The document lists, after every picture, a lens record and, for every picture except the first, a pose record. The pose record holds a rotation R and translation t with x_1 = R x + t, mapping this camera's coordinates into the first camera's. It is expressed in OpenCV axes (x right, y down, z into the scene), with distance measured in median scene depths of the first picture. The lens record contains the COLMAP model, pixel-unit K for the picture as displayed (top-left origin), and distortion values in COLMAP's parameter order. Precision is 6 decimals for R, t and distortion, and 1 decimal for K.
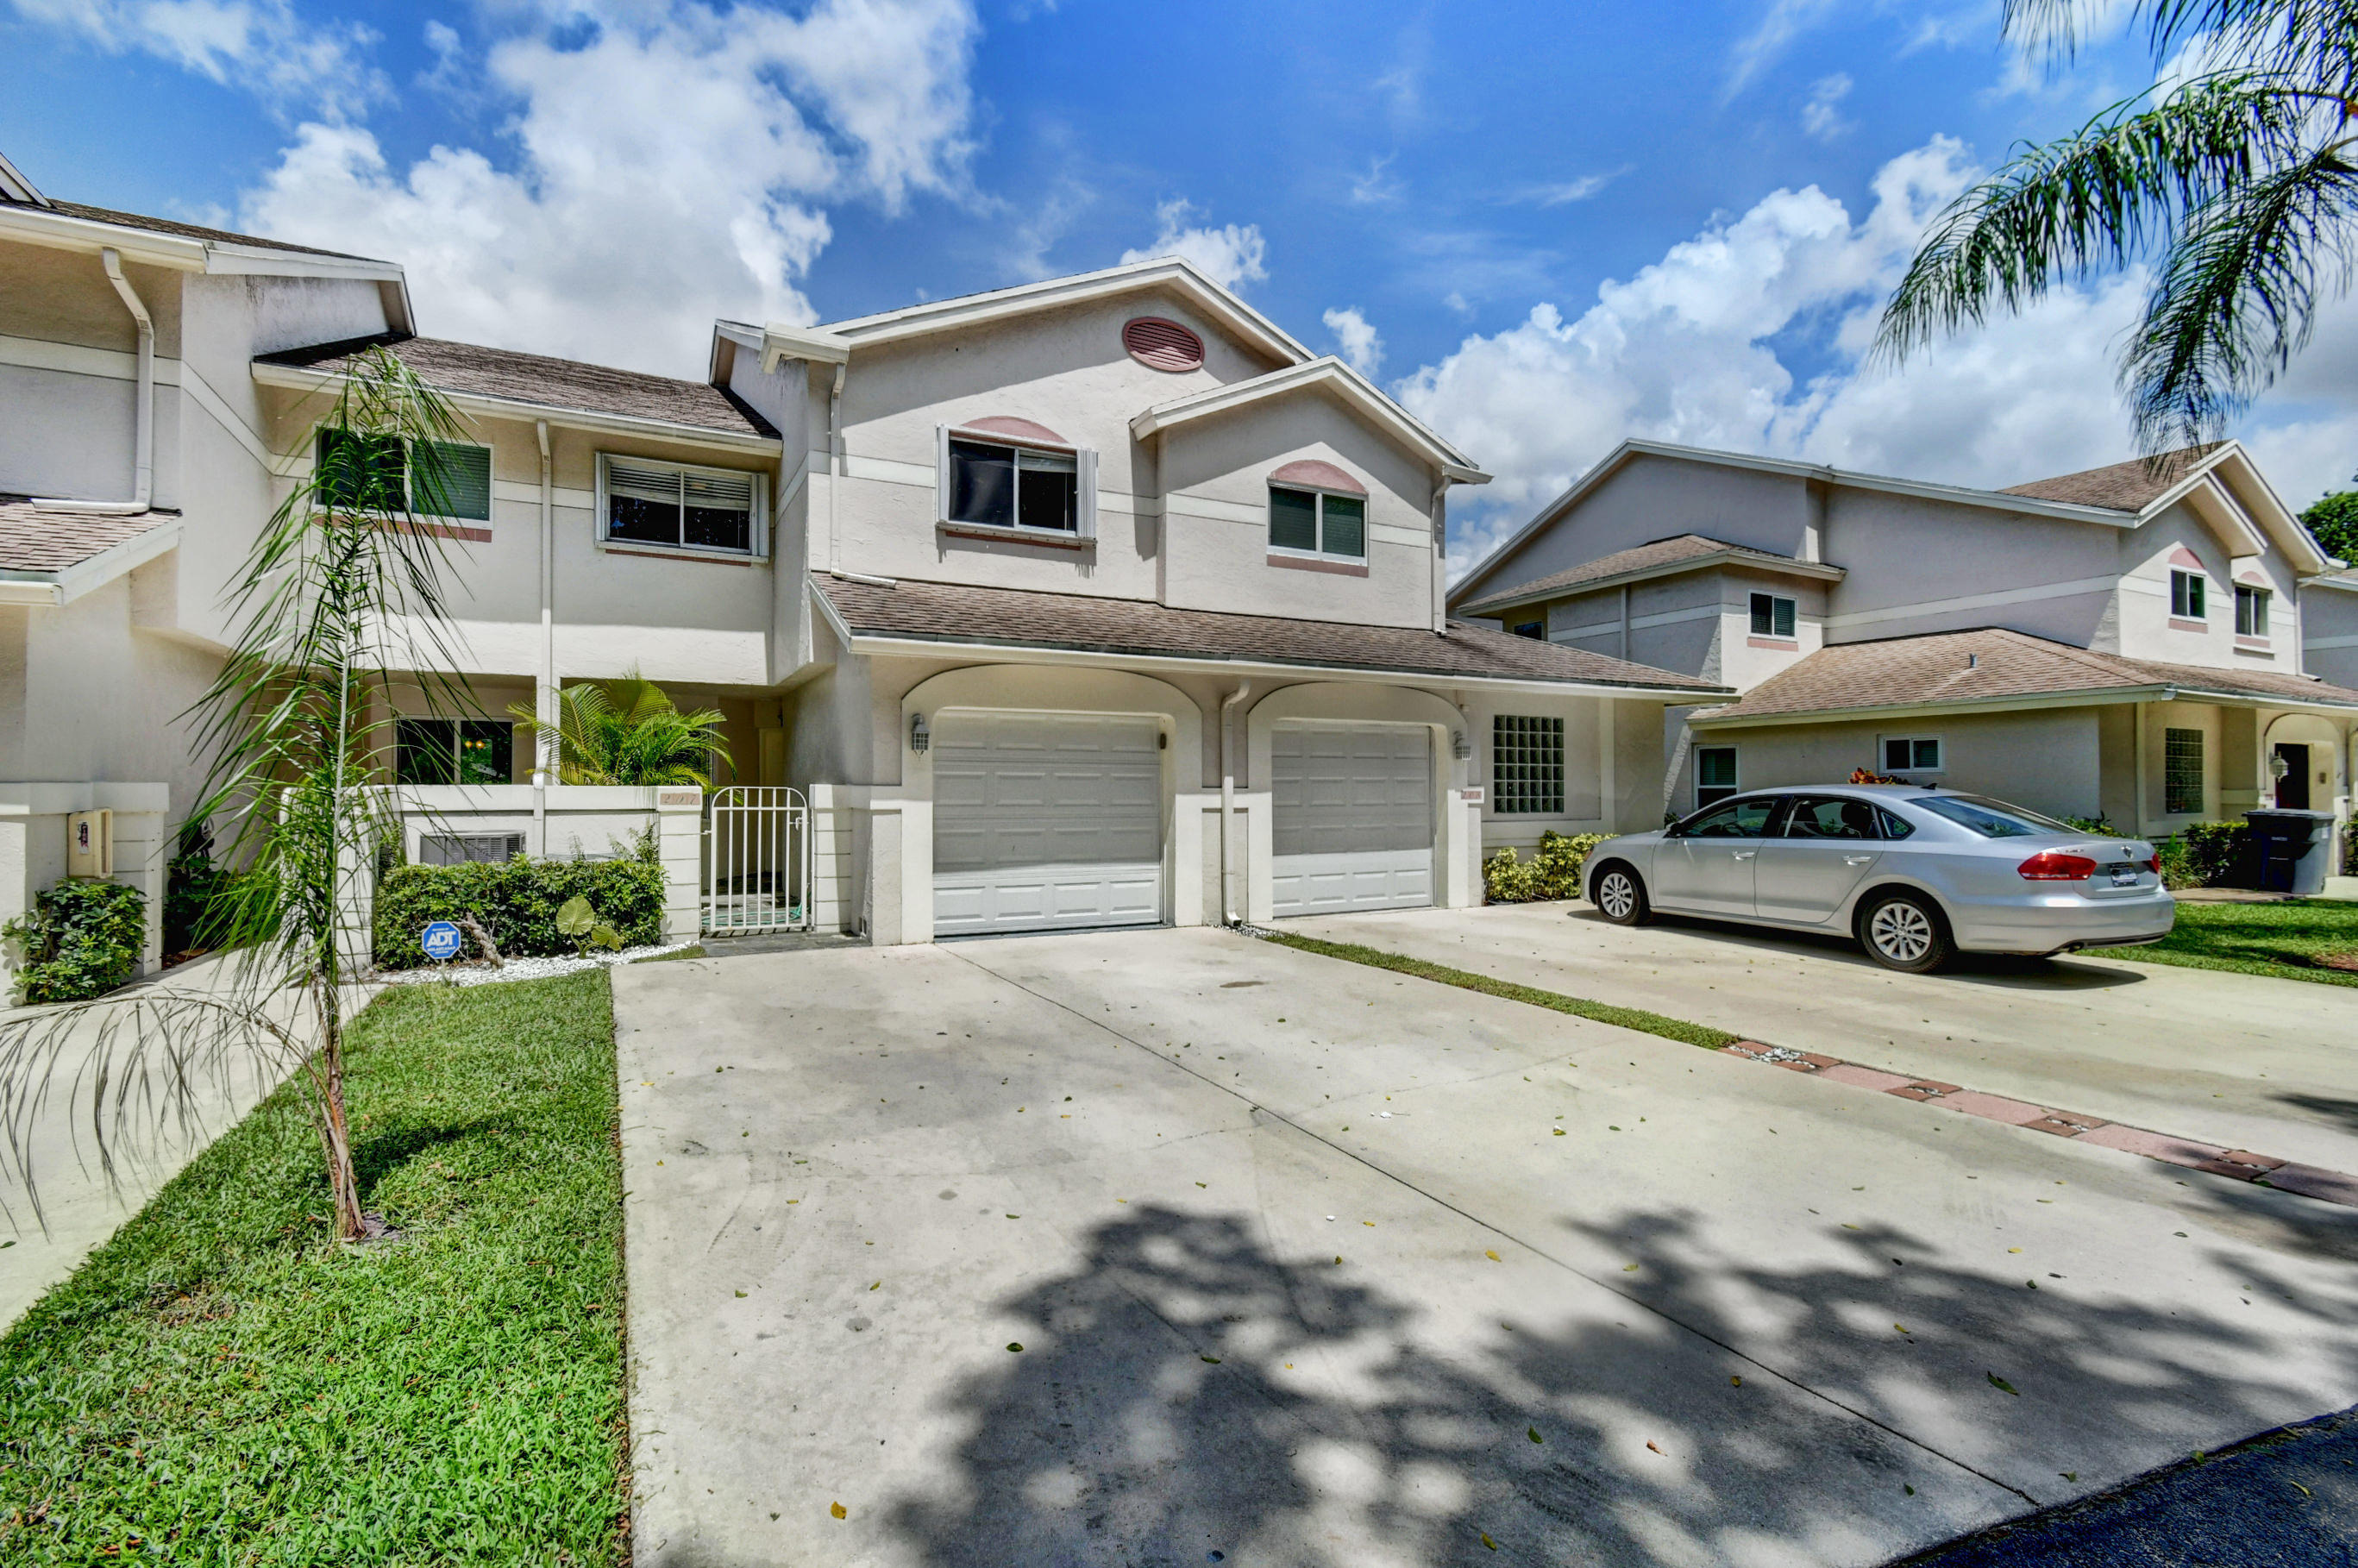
lens RADIAL K [[1046.3, 0, 1179.0], [0, 1046.3, 784.0], [0, 0, 1]] dist [0.006398, -0.000651]
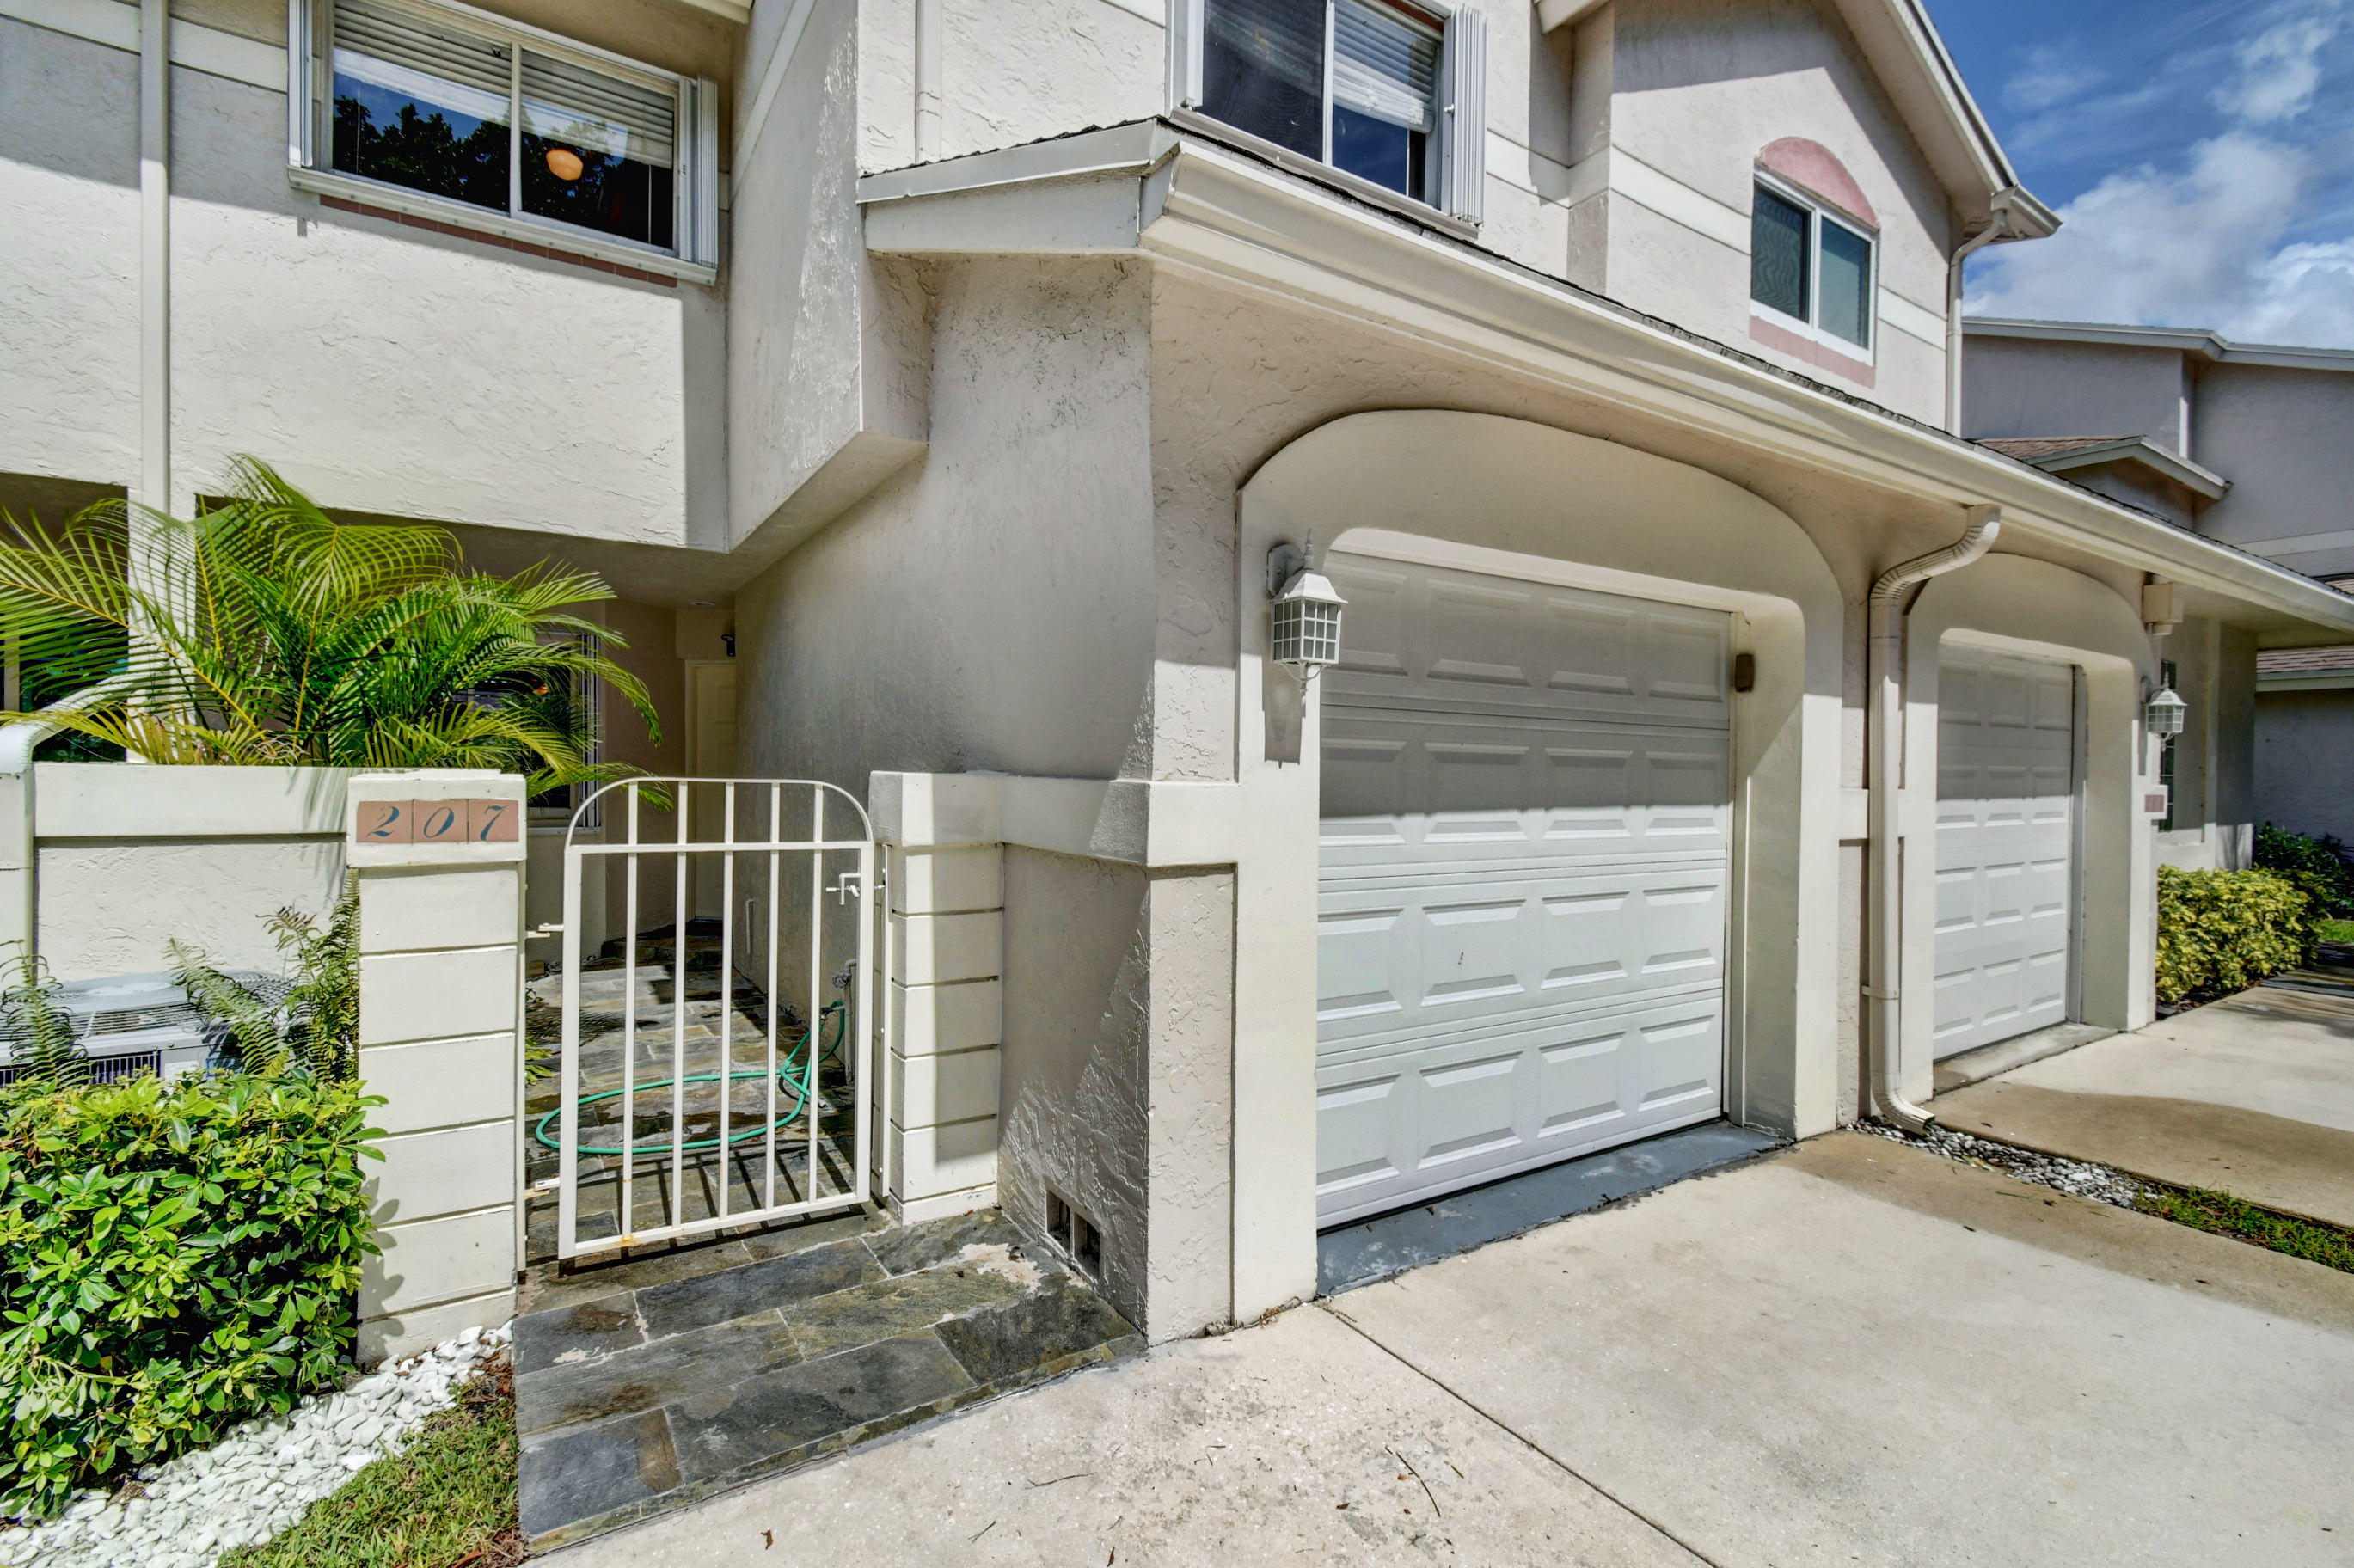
lens RADIAL K [[1044.4, 0, 1177.0], [0, 1044.4, 784.0], [0, 0, 1]] dist [0.006398, -0.000651]
pose [[0.996766, 0.013299, 0.079245, -0.268749], [-0.014921, 0.999690, 0.019909, -0.003131], [-0.078956, -0.021027, 0.996656, 0.625896]]
